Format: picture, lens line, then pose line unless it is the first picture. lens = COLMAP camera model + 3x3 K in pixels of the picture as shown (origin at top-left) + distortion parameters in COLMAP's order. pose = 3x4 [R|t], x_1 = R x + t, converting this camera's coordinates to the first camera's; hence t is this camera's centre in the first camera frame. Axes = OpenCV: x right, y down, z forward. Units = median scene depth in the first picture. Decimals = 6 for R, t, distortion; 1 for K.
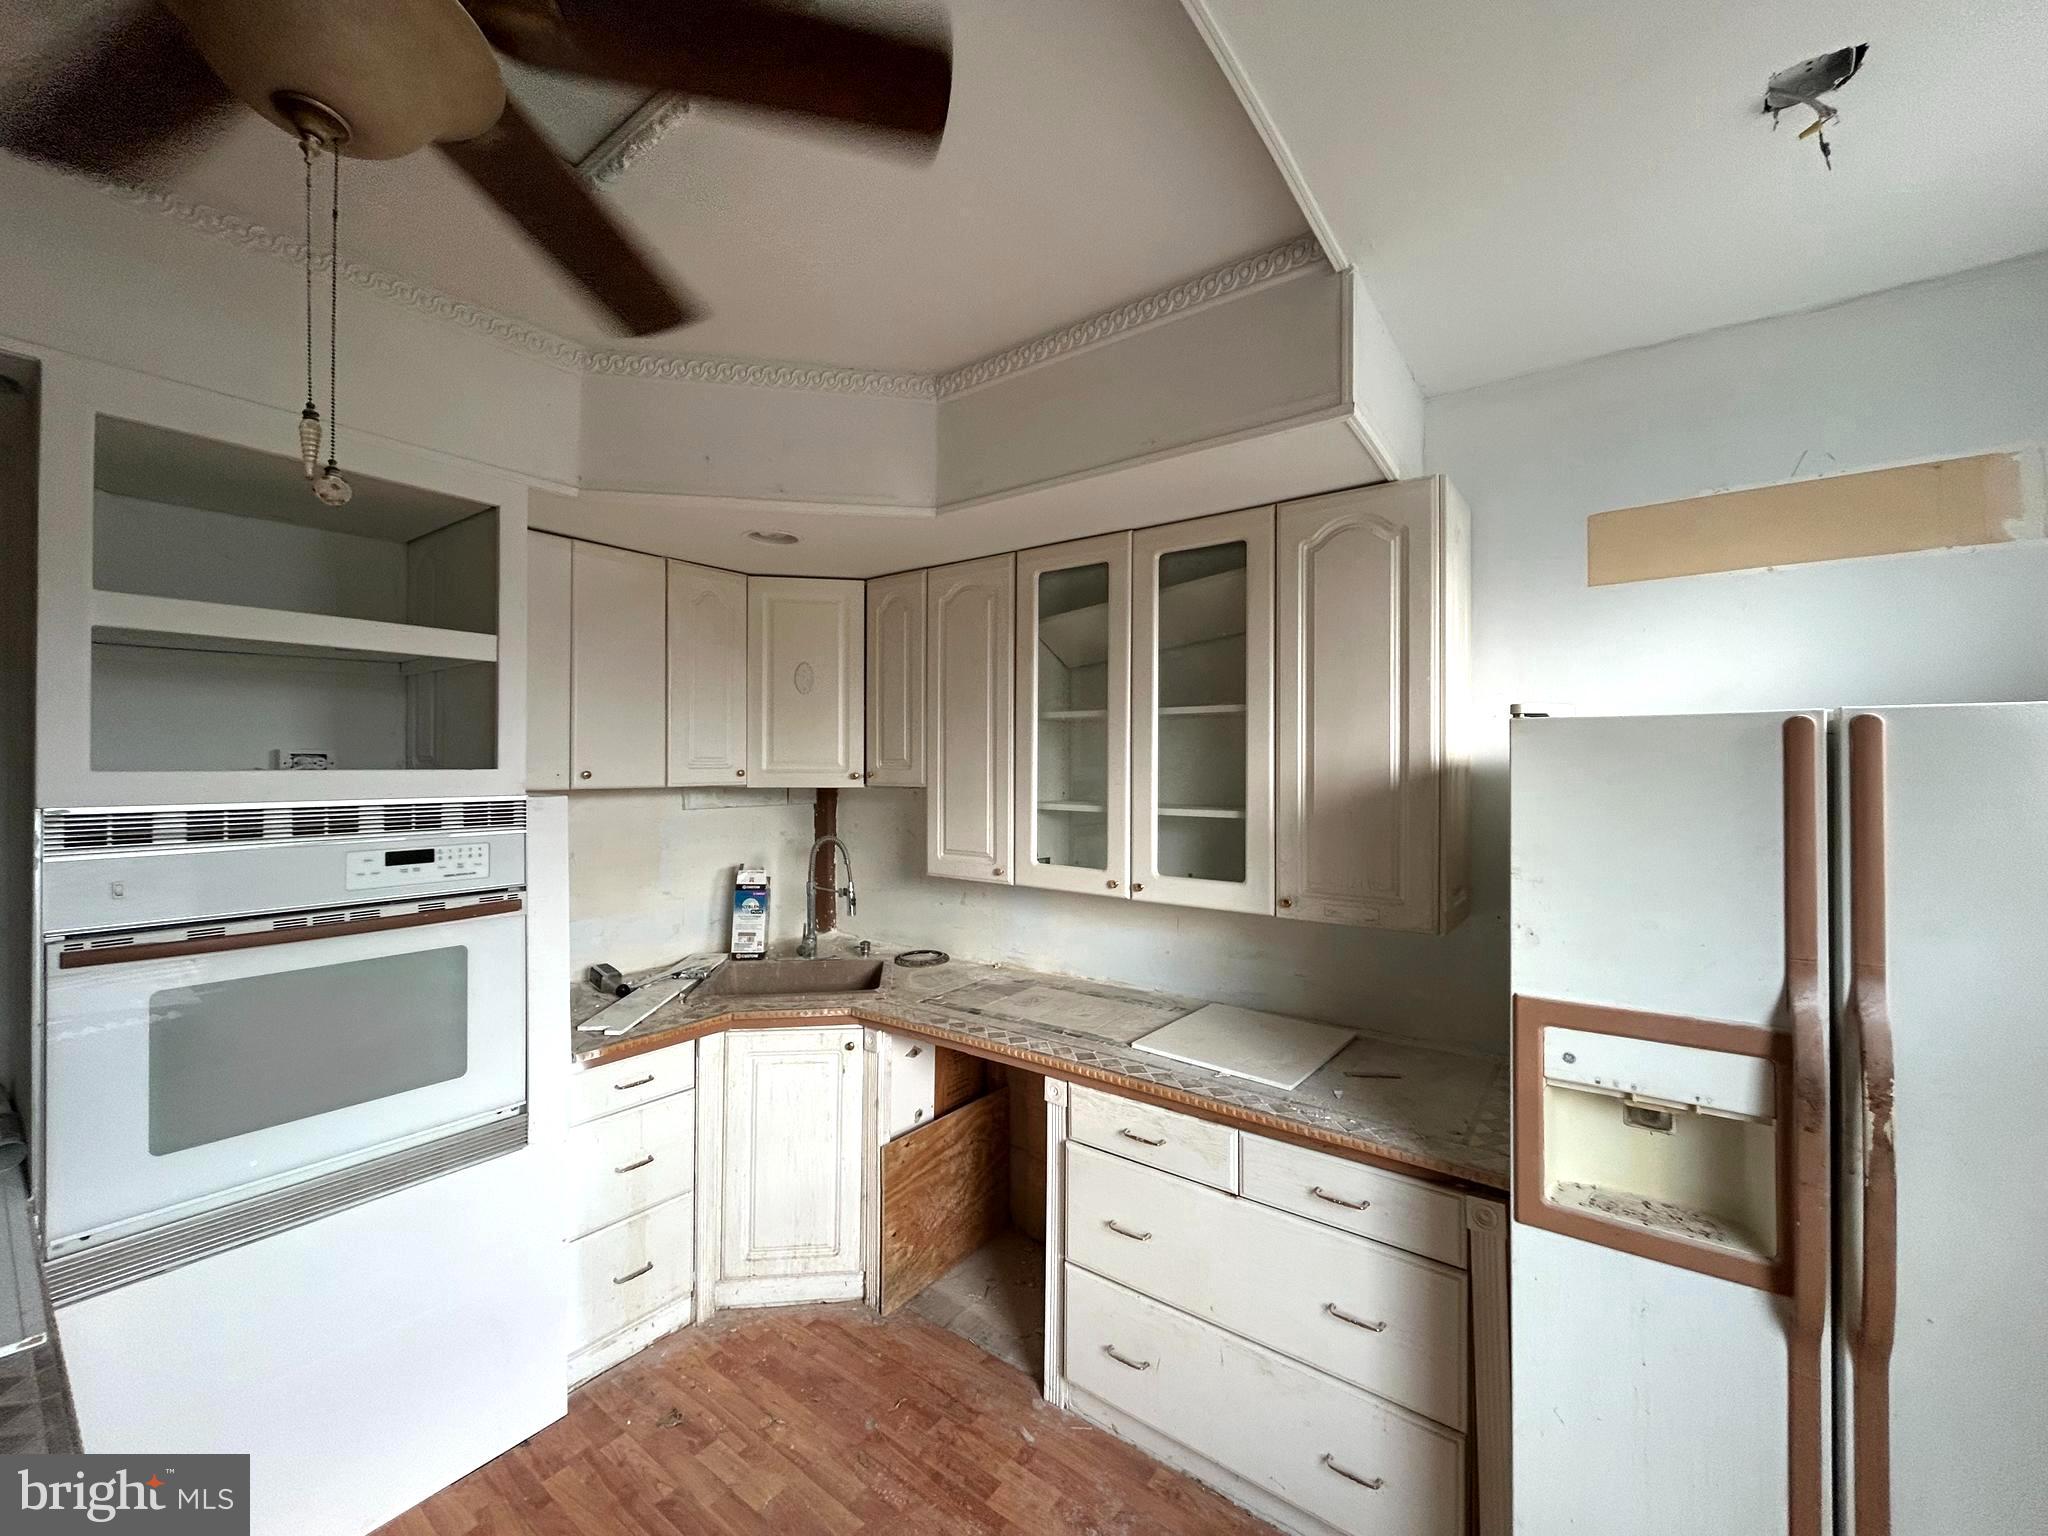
lens RADIAL K [[817.8, 0, 1024.7], [0, 817.8, 764.8], [0, 0, 1]] dist [0.002223, 0.000825]
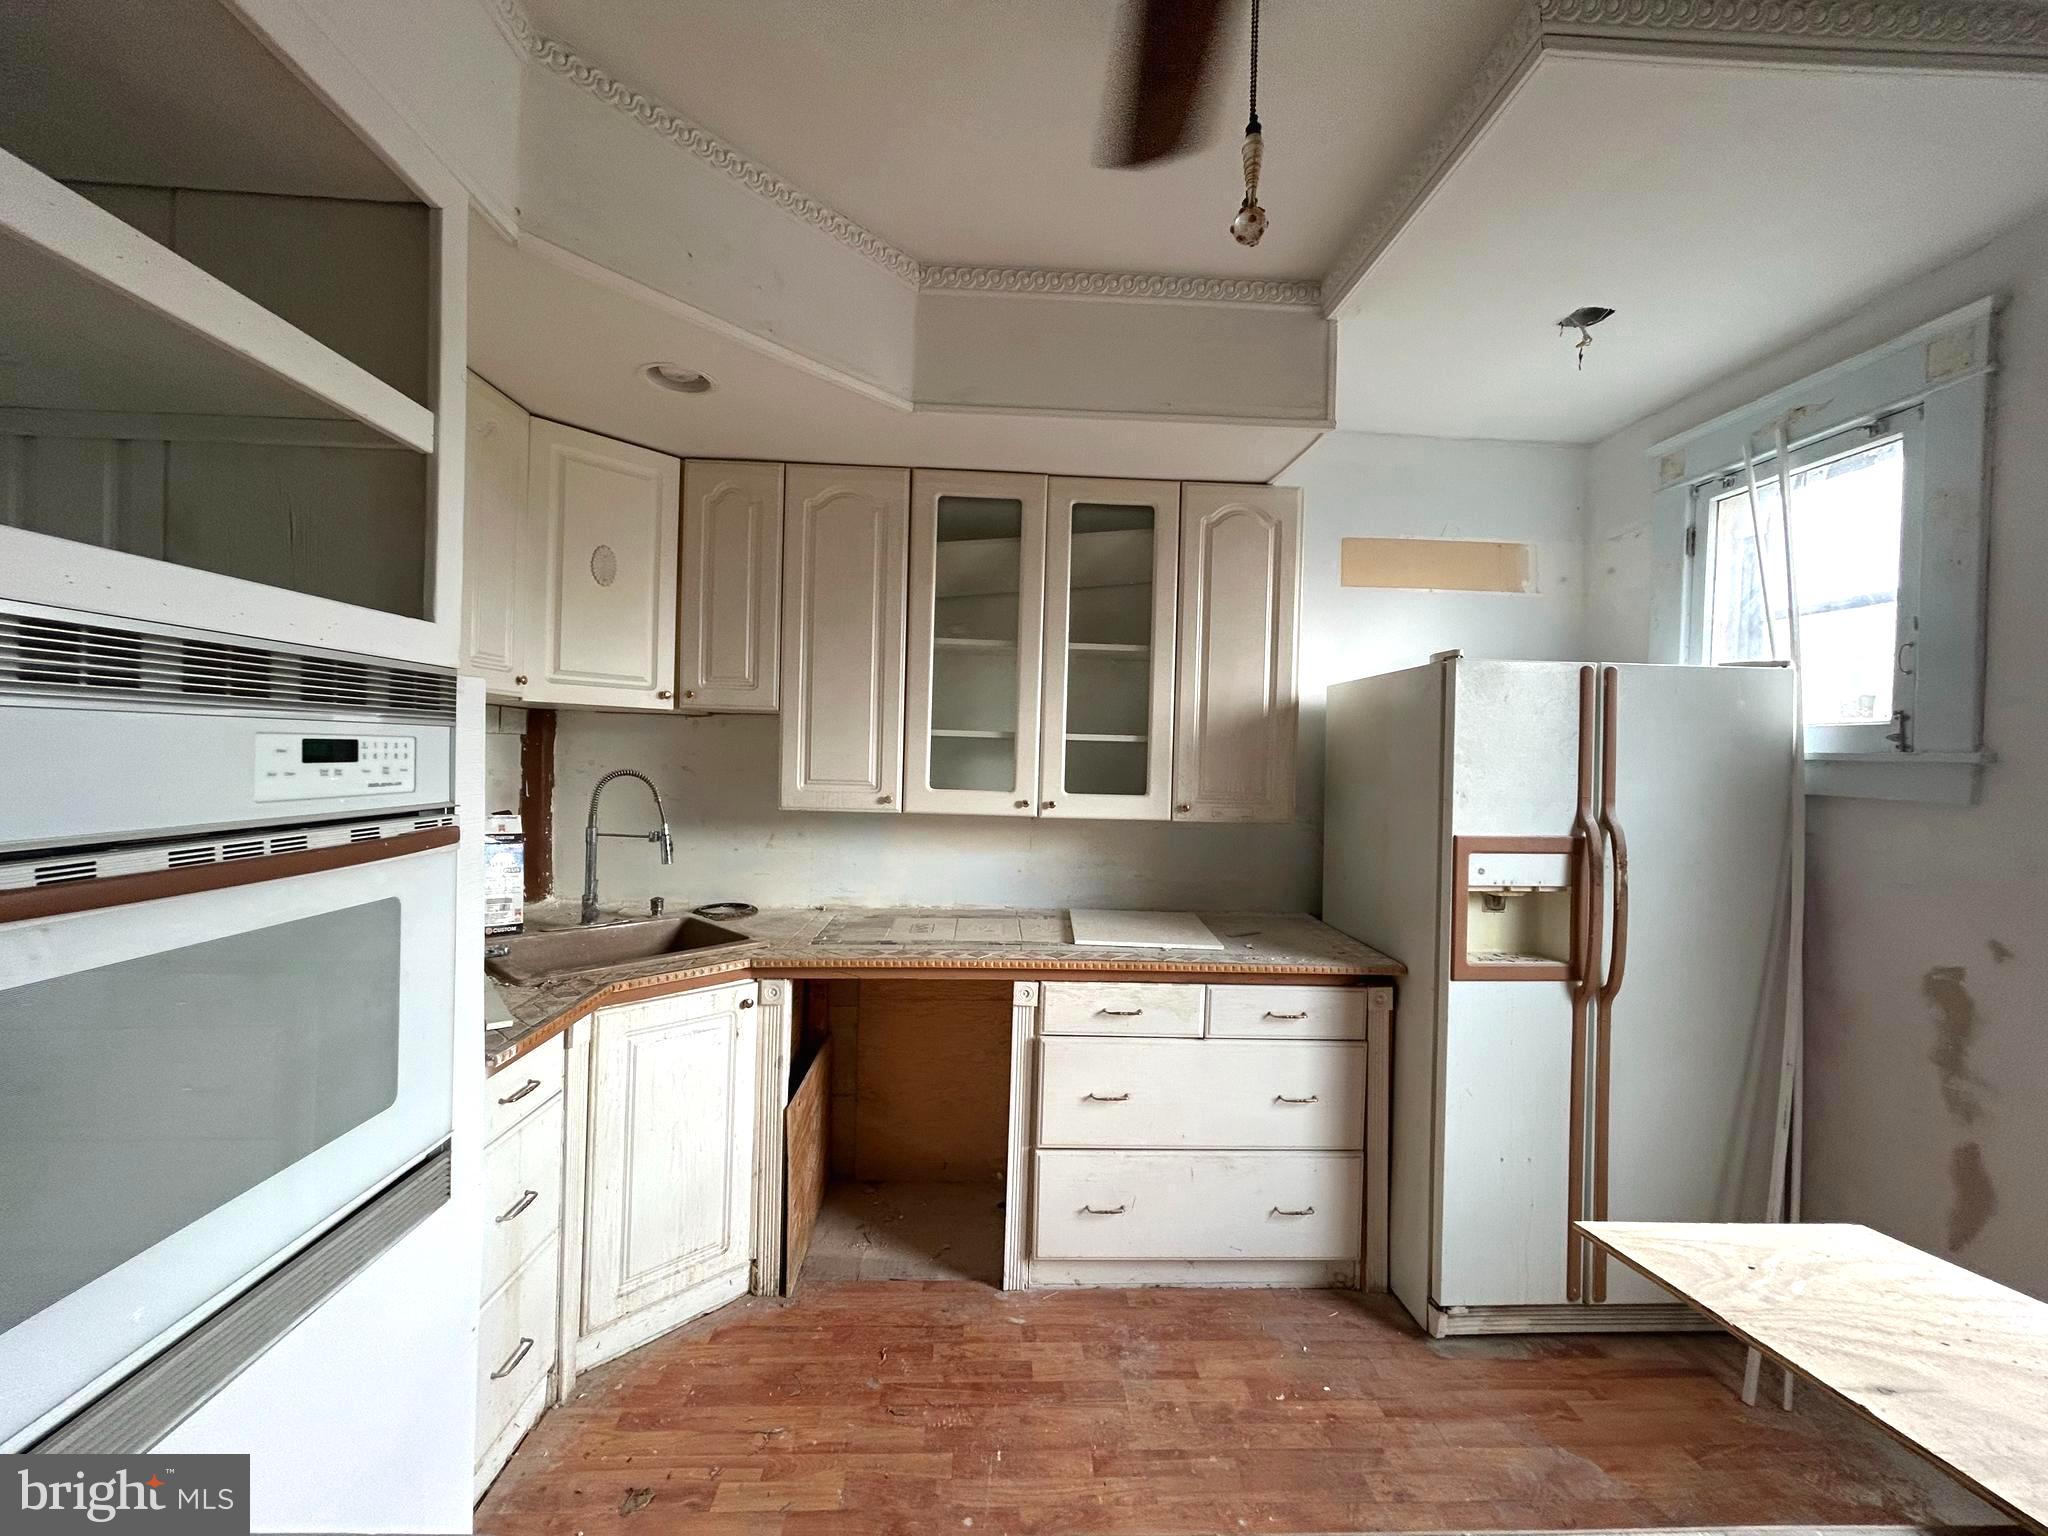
lens RADIAL K [[817.8, 0, 1022.3], [0, 817.8, 762.8], [0, 0, 1]] dist [0.002223, 0.000825]
pose [[0.778630, 0.010608, 0.627394, -0.641355], [-0.025068, 0.999585, 0.014209, 0.088127], [-0.626983, -0.026791, 0.778572, 0.194145]]
